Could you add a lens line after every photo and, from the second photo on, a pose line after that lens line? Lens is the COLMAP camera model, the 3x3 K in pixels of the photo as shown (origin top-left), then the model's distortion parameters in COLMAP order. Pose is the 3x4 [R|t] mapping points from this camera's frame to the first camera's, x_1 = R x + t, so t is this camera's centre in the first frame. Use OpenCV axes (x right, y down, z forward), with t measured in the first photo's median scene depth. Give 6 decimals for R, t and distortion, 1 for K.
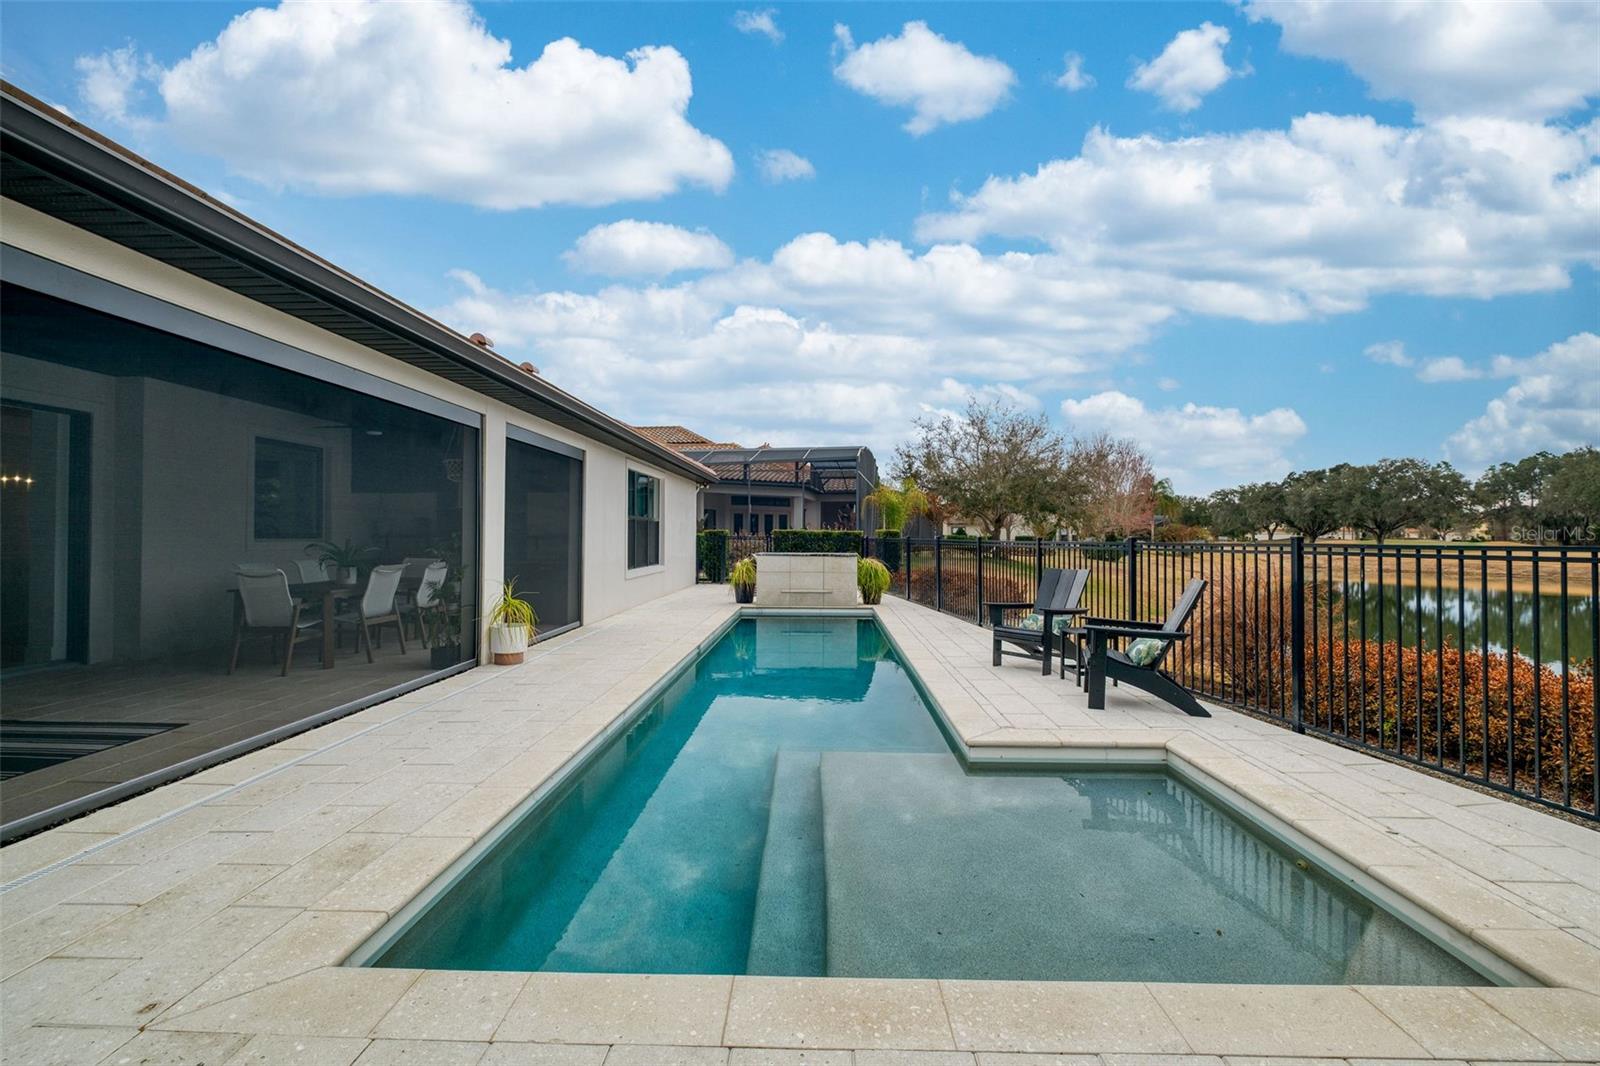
lens RADIAL K [[703.8, 0, 800.0], [0, 703.8, 533.0], [0, 0, 1]] dist [-0.003569, -0.000522]
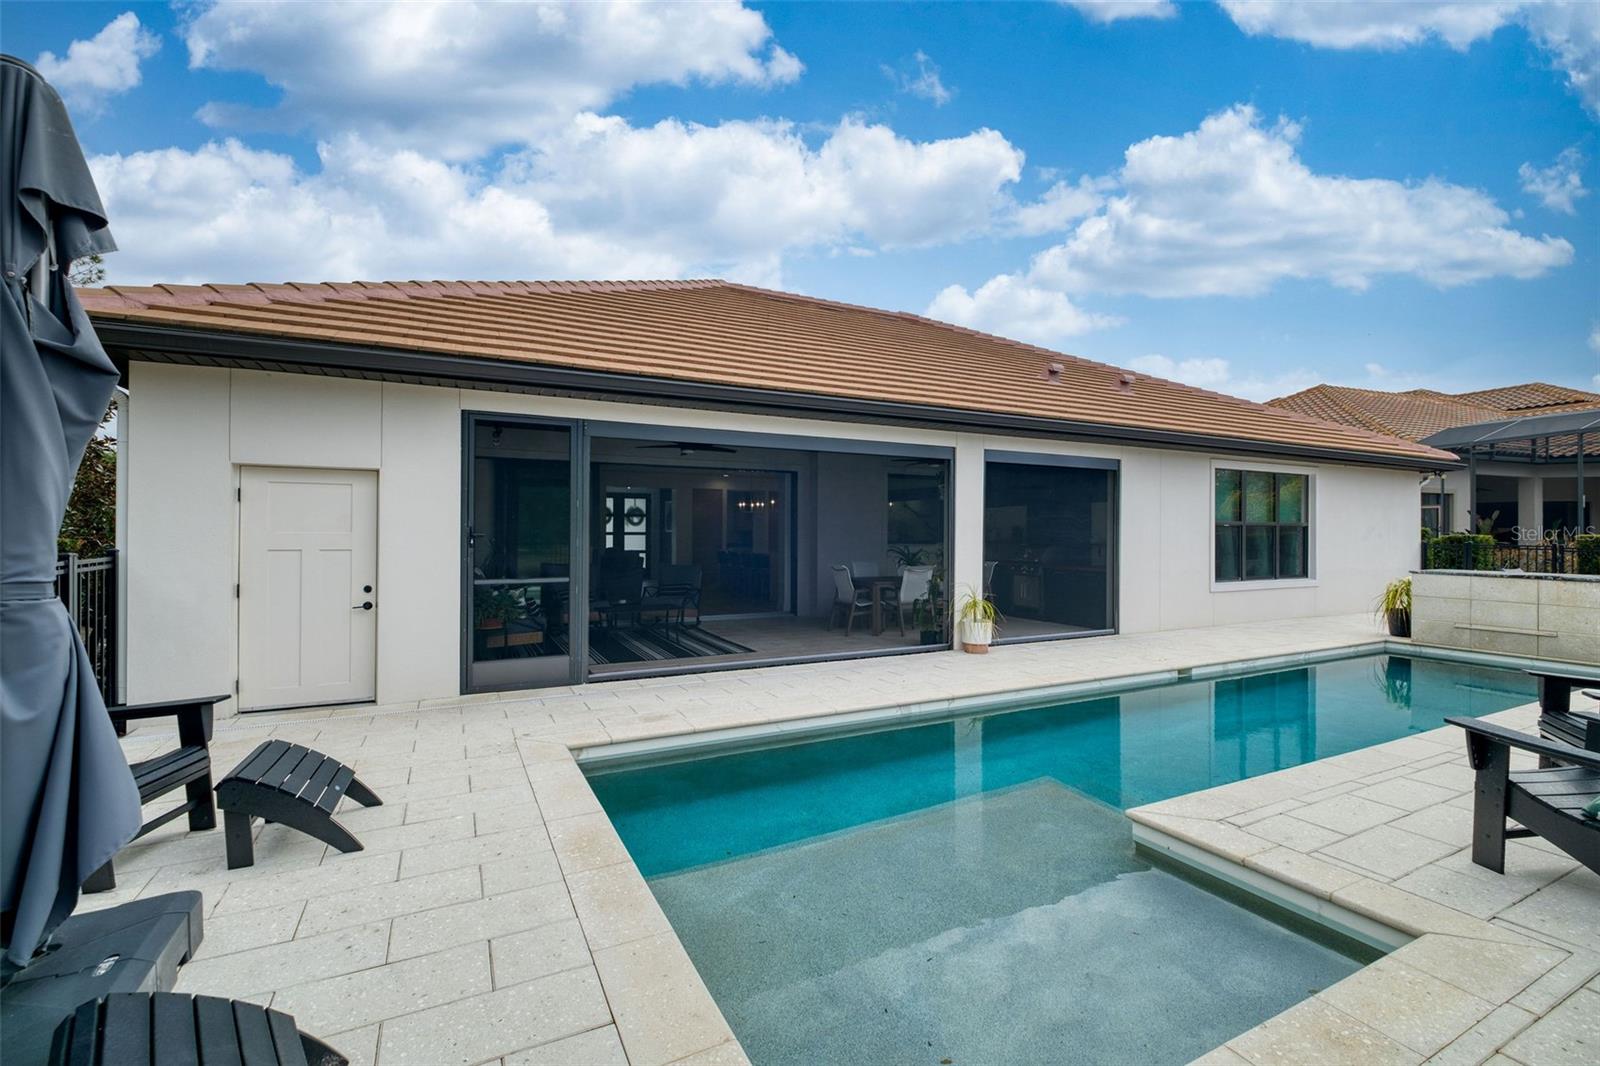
lens RADIAL K [[687.1, 0, 800.0], [0, 687.1, 533.0], [0, 0, 1]] dist [-0.000597, -0.000257]
pose [[0.485503, -0.001542, -0.874234, 0.250124], [-0.000214, 0.999998, -0.001882, -0.008133], [0.874235, 0.001101, 0.485501, 0.092547]]
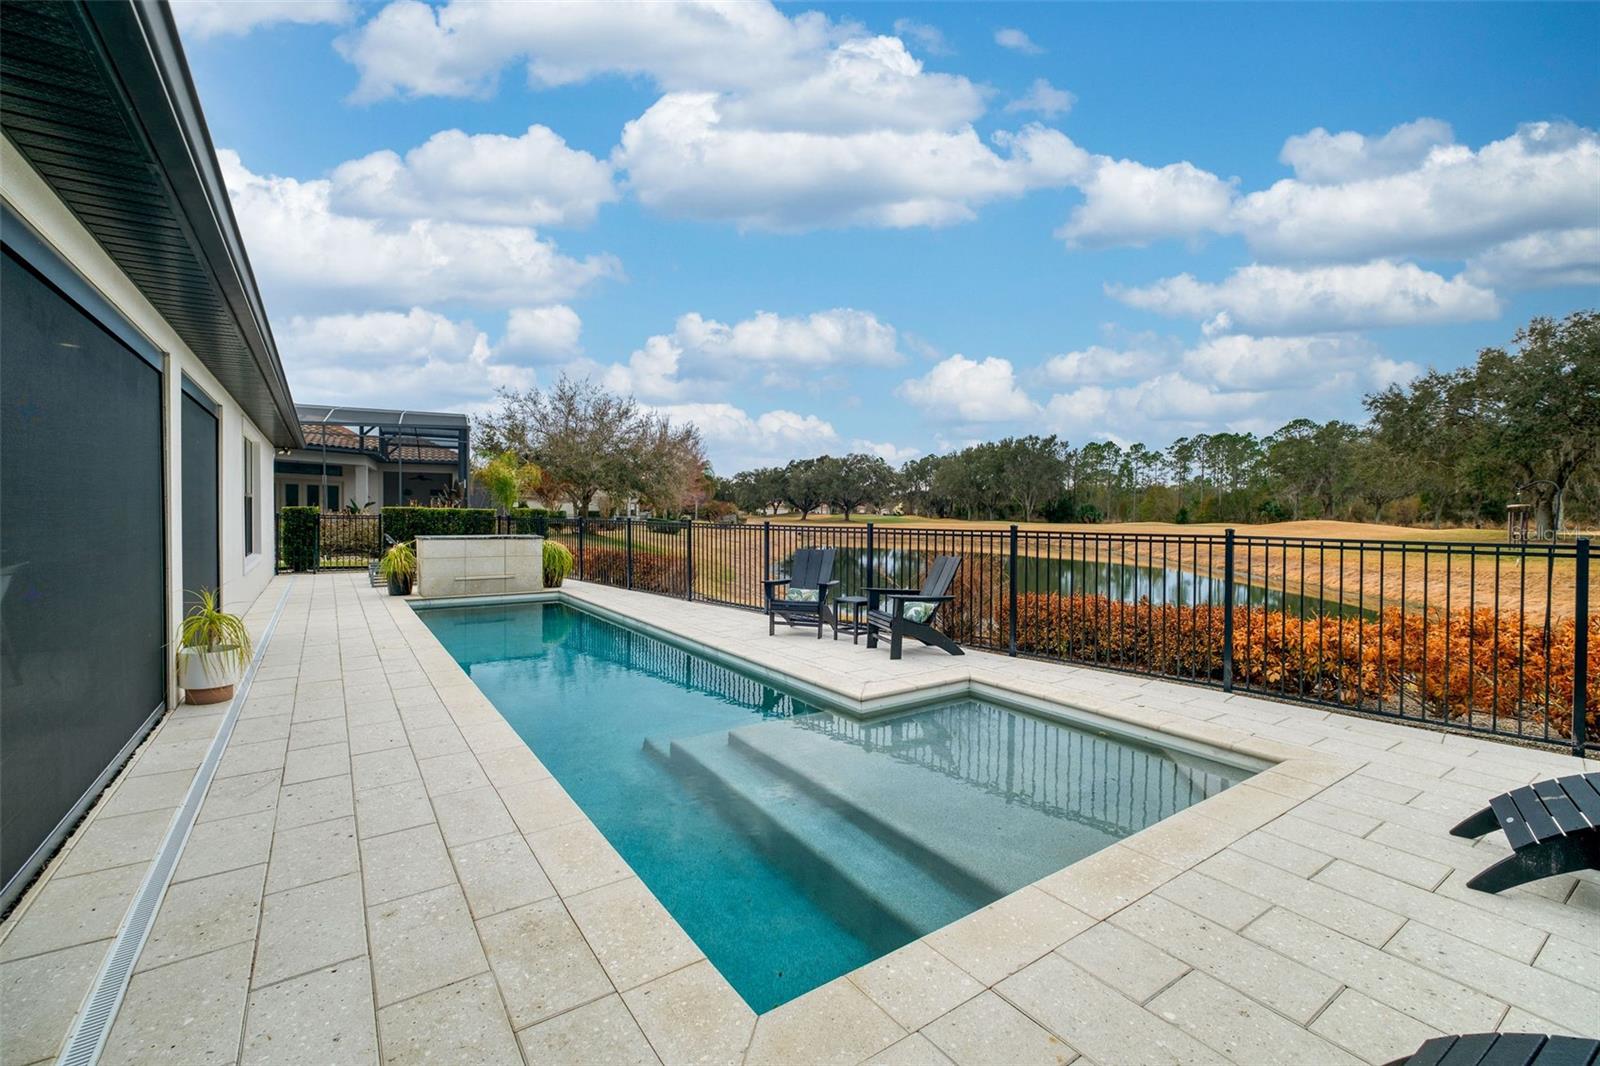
lens RADIAL K [[687.0, 0, 800.0], [0, 687.0, 533.0], [0, 0, 1]] dist [-0.000858, -0.000094]
pose [[0.807111, -0.014780, 0.590214, -0.182262], [-0.007775, 0.999334, 0.035657, -0.010110], [-0.590348, -0.033368, 0.806459, 0.037929]]
